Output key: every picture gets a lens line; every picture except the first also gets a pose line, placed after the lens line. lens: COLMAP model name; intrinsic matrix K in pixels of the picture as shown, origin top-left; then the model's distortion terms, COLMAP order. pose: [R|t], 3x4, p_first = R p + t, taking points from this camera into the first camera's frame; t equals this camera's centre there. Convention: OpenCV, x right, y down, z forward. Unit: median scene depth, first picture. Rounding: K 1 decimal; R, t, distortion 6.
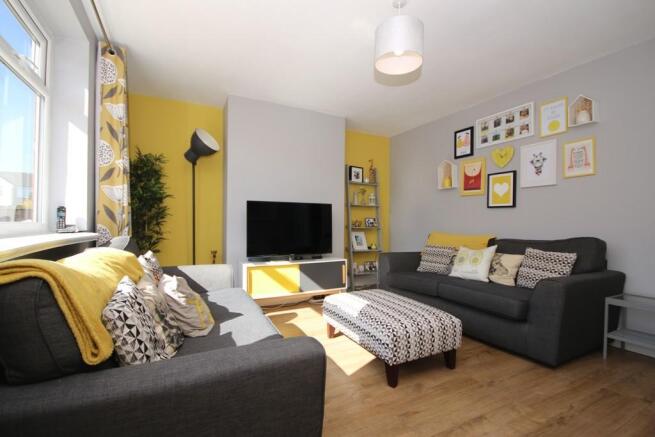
lens RADIAL K [[301.6, 0, 329.7], [0, 301.6, 224.6], [0, 0, 1]] dist [0.001038, 0.000193]
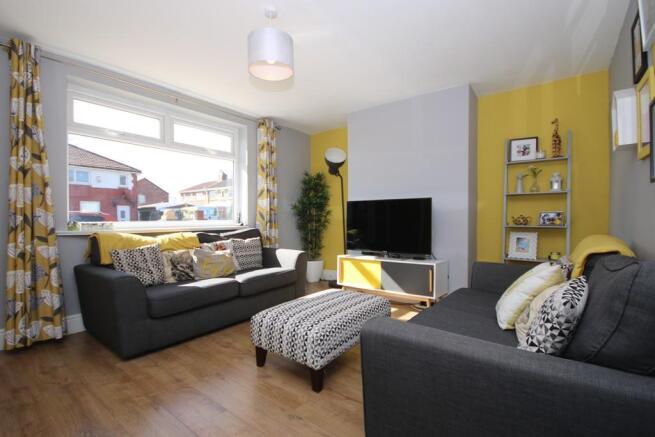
lens RADIAL K [[301.6, 0, 329.7], [0, 301.6, 224.6], [0, 0, 1]] dist [0.001038, 0.000193]
pose [[0.426662, 0.009011, -0.904366, 0.731352], [-0.000370, 0.999952, 0.009789, -0.000319], [0.904411, -0.003842, 0.426645, 0.418253]]
